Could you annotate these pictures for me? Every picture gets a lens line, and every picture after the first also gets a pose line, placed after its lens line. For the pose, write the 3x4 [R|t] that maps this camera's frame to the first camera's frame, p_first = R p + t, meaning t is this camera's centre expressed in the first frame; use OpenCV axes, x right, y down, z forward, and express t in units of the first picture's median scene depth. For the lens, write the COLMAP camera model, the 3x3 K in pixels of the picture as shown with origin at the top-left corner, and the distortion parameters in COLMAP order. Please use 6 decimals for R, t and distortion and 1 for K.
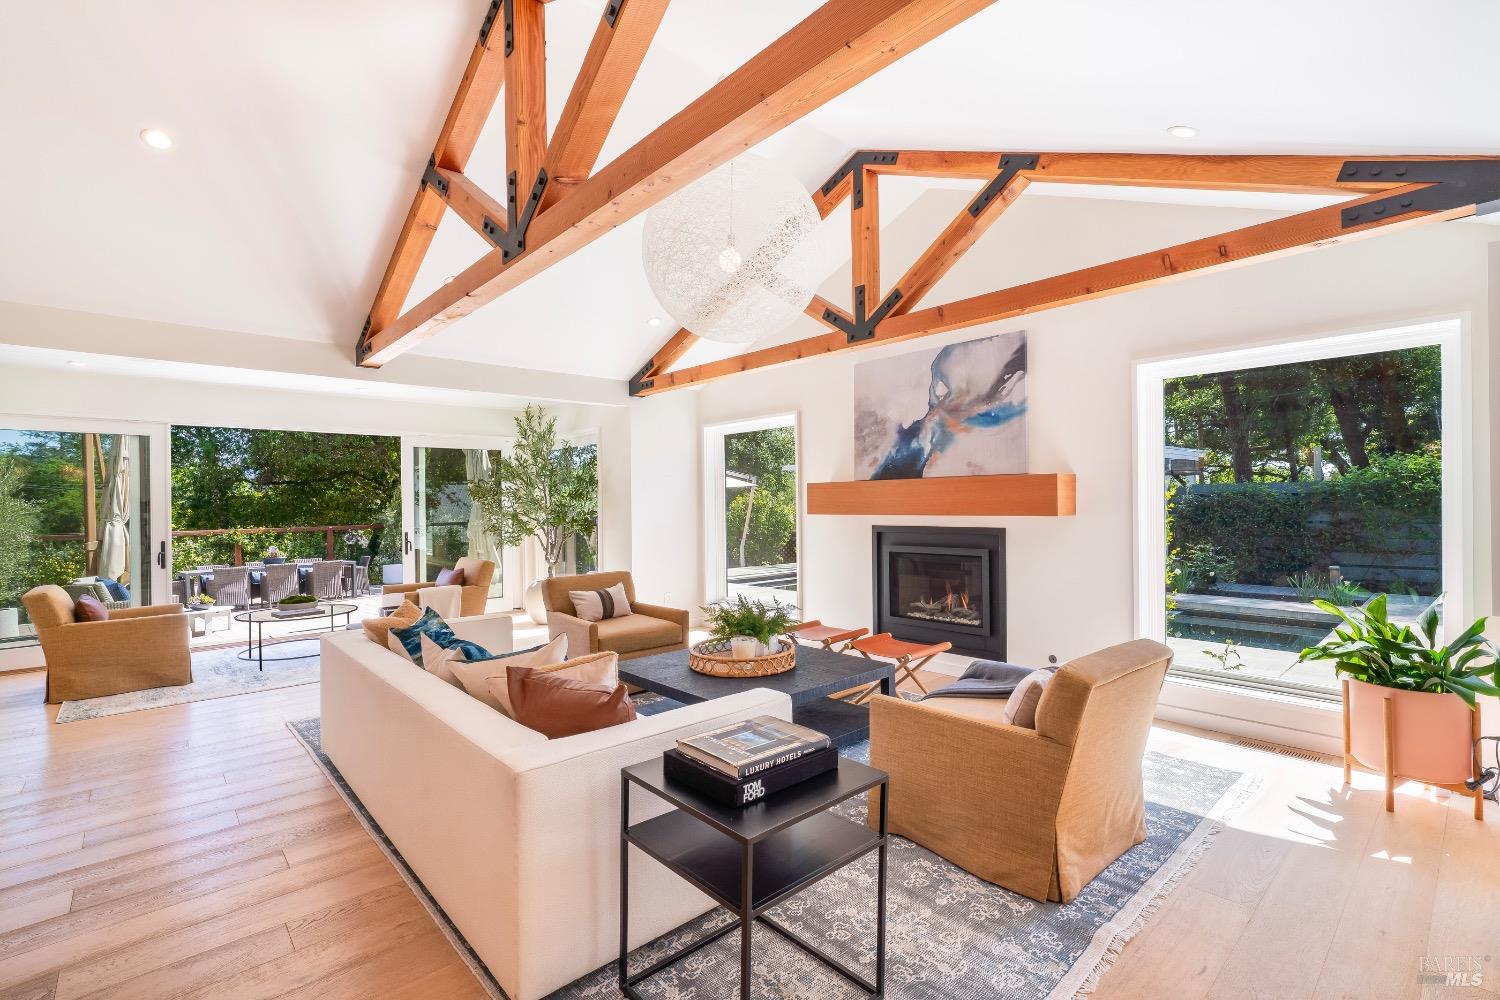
lens RADIAL K [[675.1, 0, 747.3], [0, 675.1, 505.0], [0, 0, 1]] dist [0.001289, 0.000758]
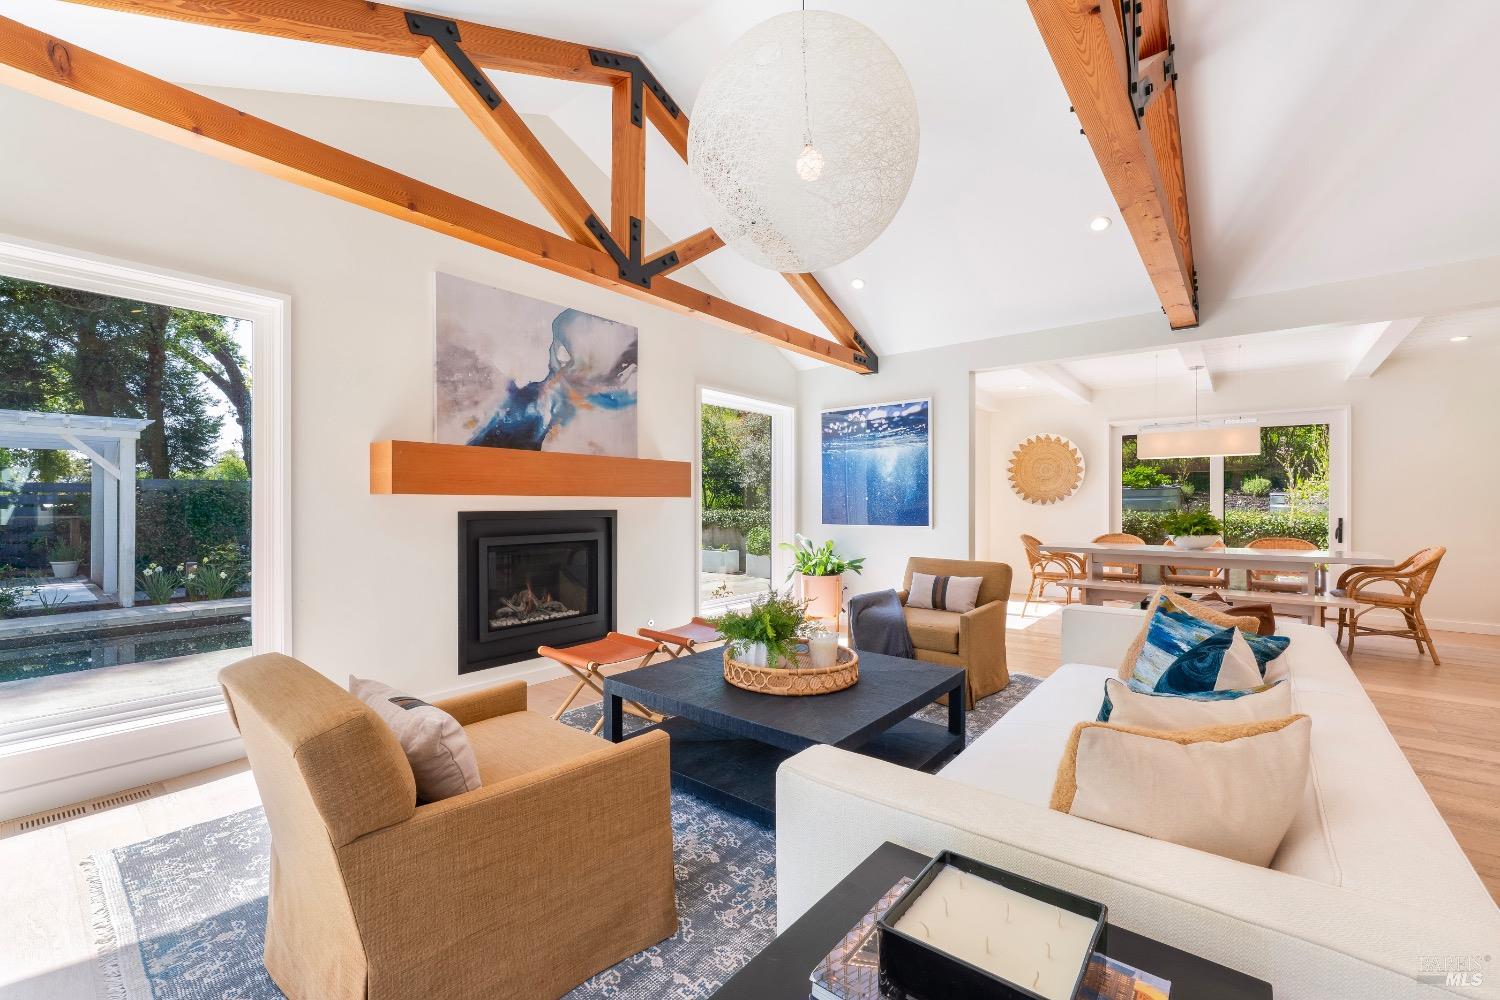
lens RADIAL K [[627.2, 0, 748.6], [0, 627.2, 502.1], [0, 0, 1]] dist [-0.005827, 0.000566]
pose [[-0.148939, 0.016090, 0.988715, -0.532844], [0.003804, 0.999870, -0.015698, 0.033990], [-0.988839, 0.001423, -0.148981, 0.843816]]
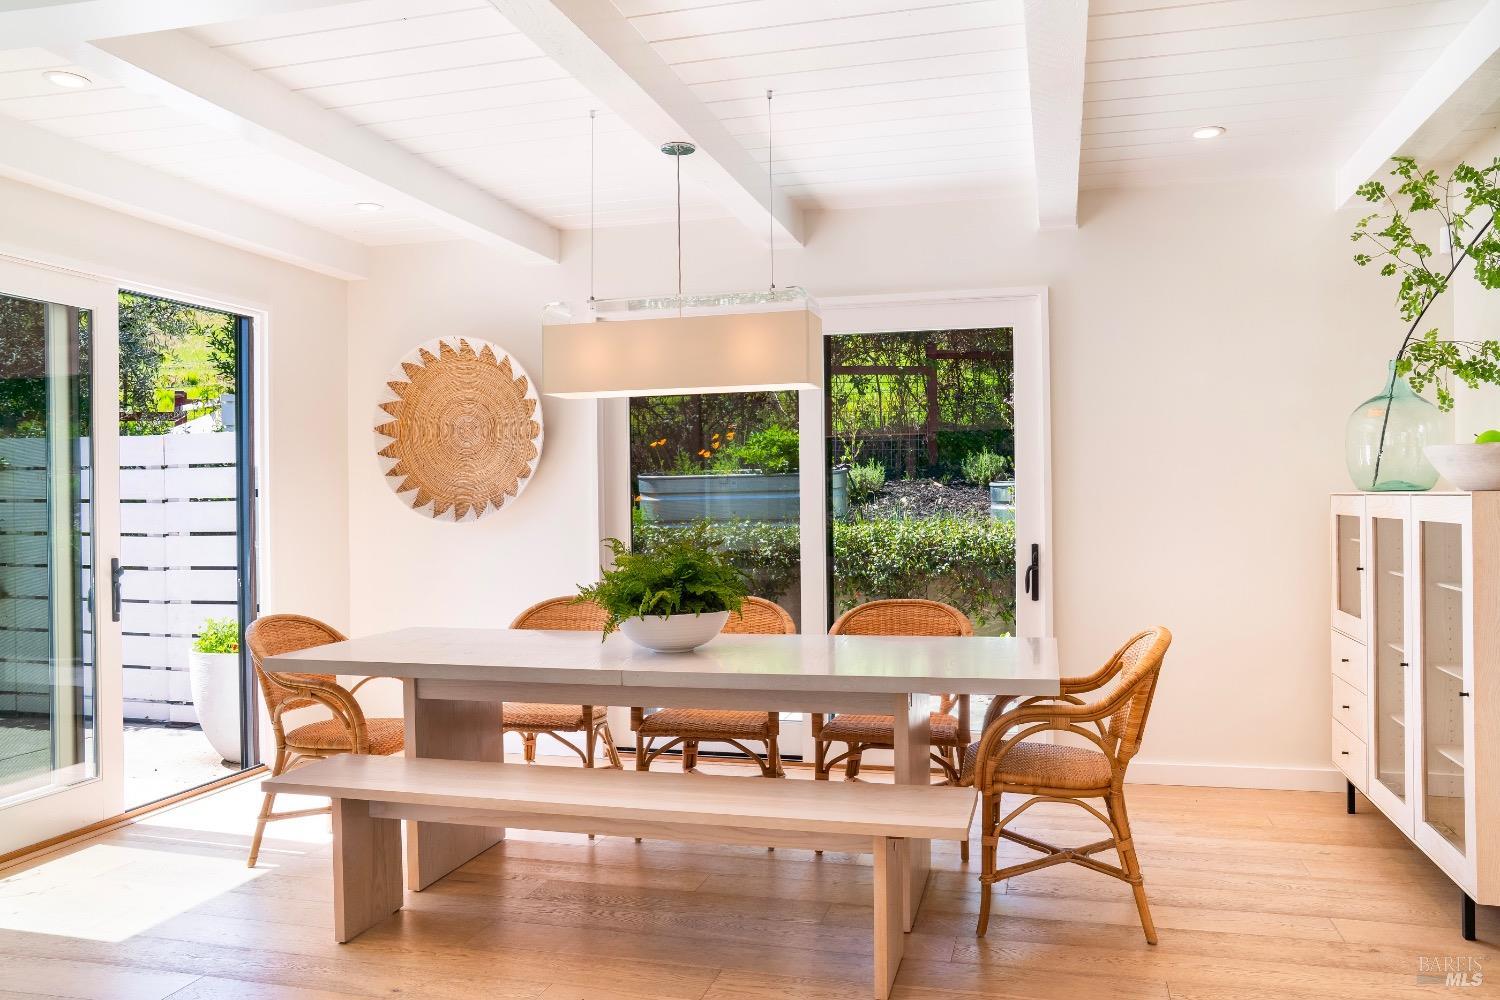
lens RADIAL K [[1181.4, 0, 747.6], [0, 1181.4, 498.3], [0, 0, 1]] dist [-0.019571, -0.002859]
pose [[-0.536846, 0.017718, 0.843494, -0.235634], [0.020987, 0.999751, -0.007643, 0.014194], [-0.843419, 0.013600, -0.537084, 0.292665]]
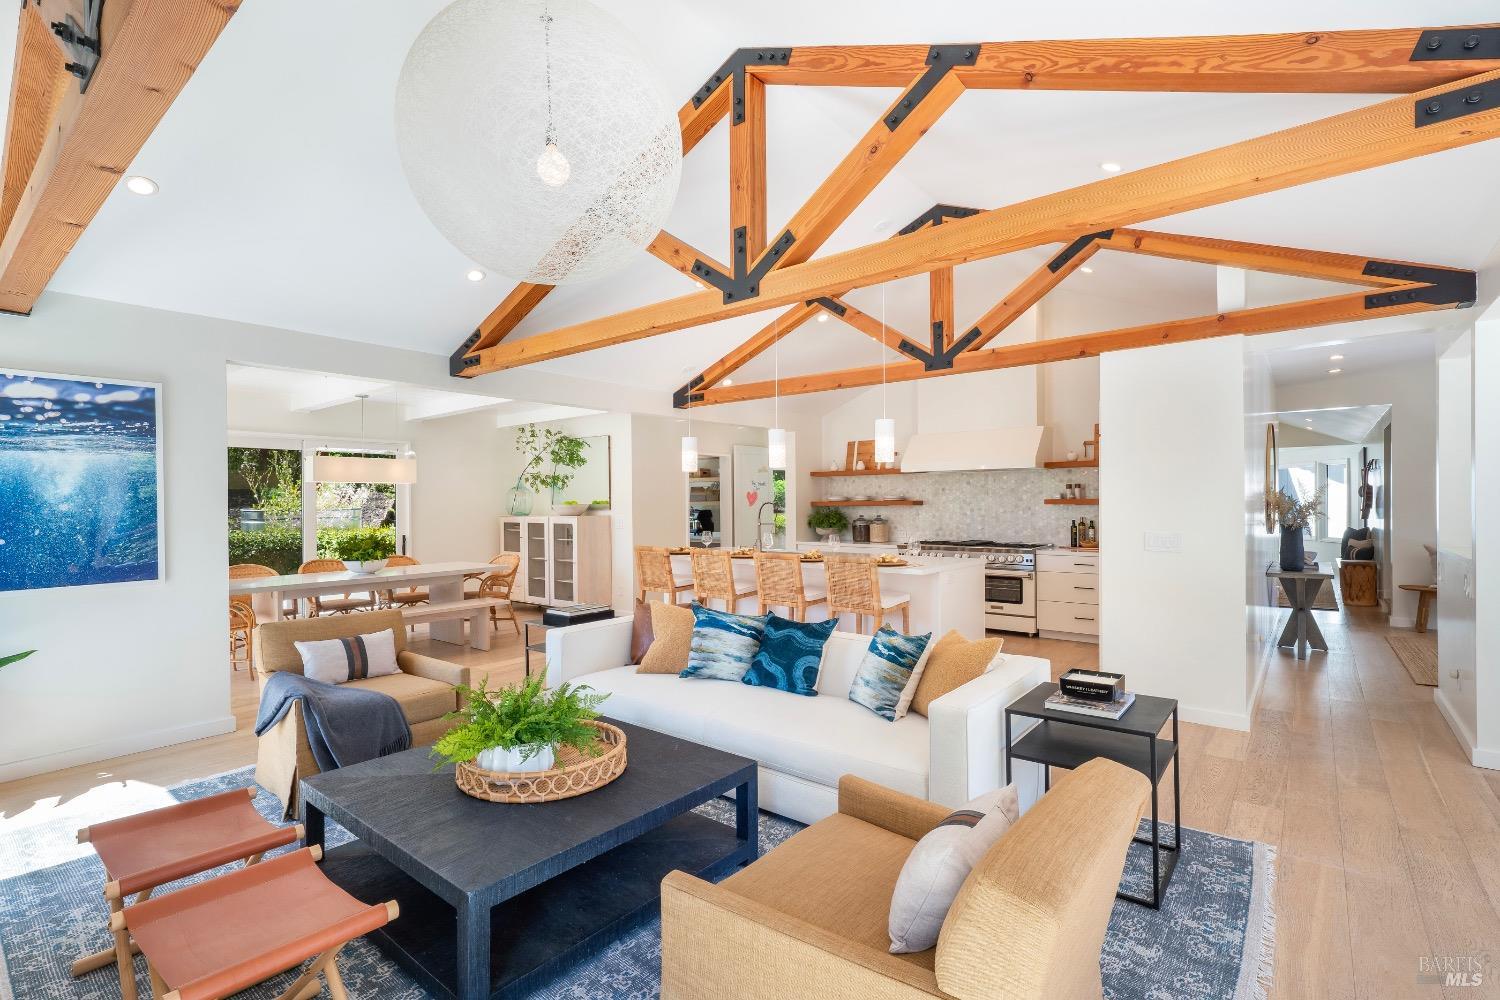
lens RADIAL K [[707.3, 0, 741.8], [0, 707.3, 505.0], [0, 0, 1]] dist [0.012915, 0.000320]
pose [[-0.985472, 0.021050, -0.168530, -0.052565], [0.019951, 0.999767, 0.008211, -0.015416], [0.168663, 0.004729, -0.985662, 1.264229]]
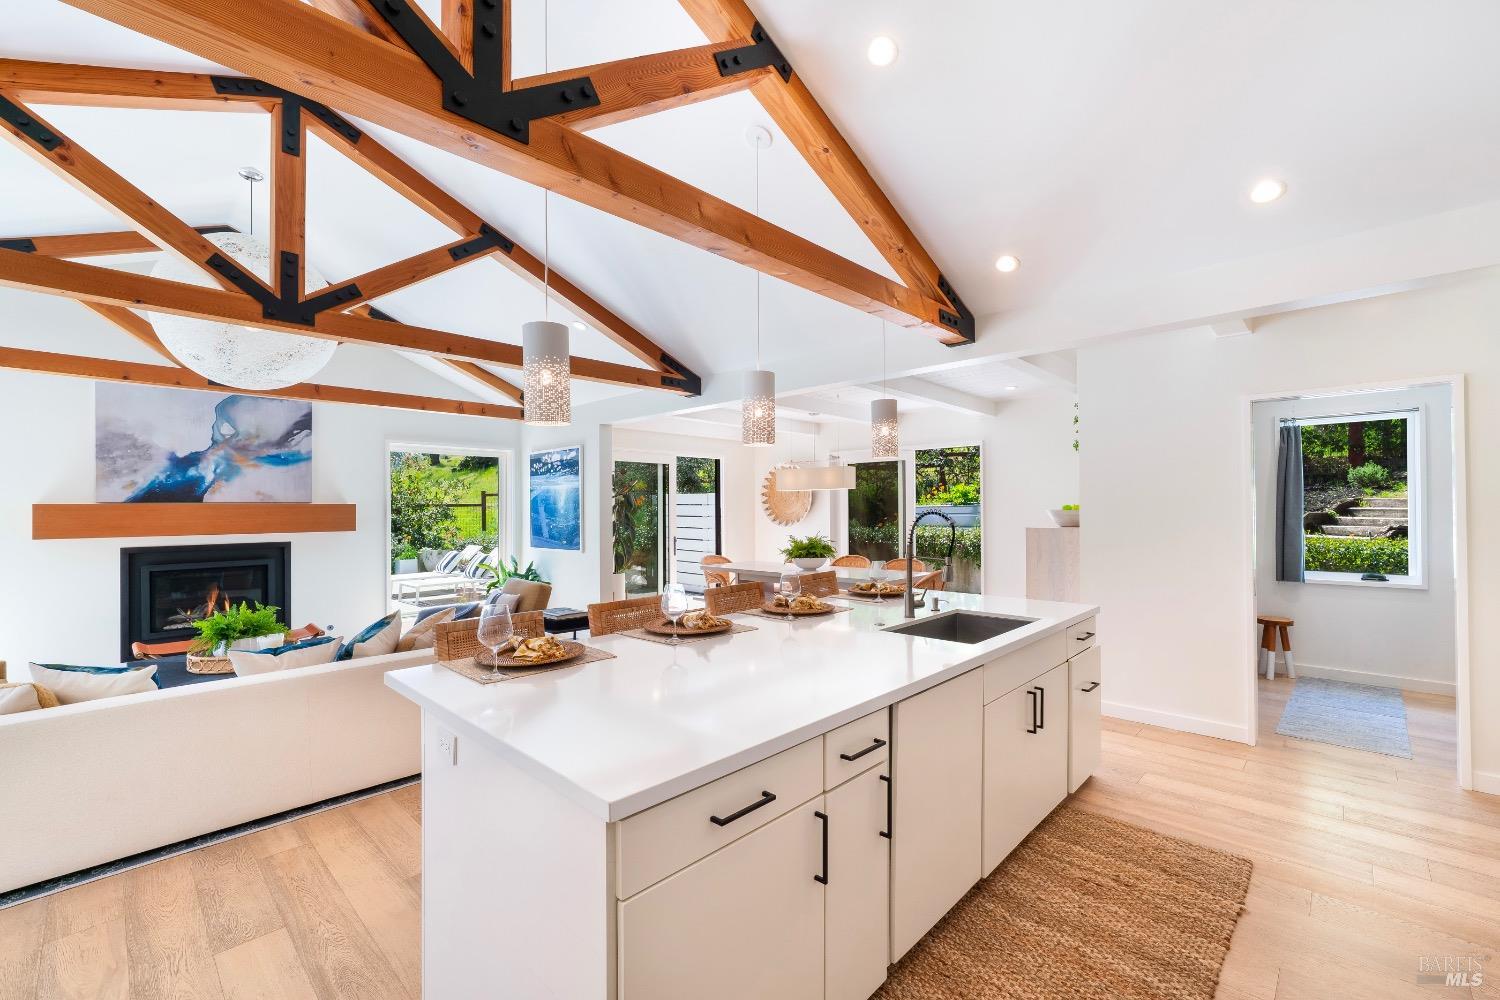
lens RADIAL K [[627.2, 0, 741.3], [0, 627.2, 504.0], [0, 0, 1]] dist [-0.005827, 0.000566]
pose [[-0.057522, 0.019452, 0.998155, -0.832438], [0.010214, 0.999769, -0.018895, -0.007978], [-0.998292, 0.009108, -0.057707, 0.146725]]
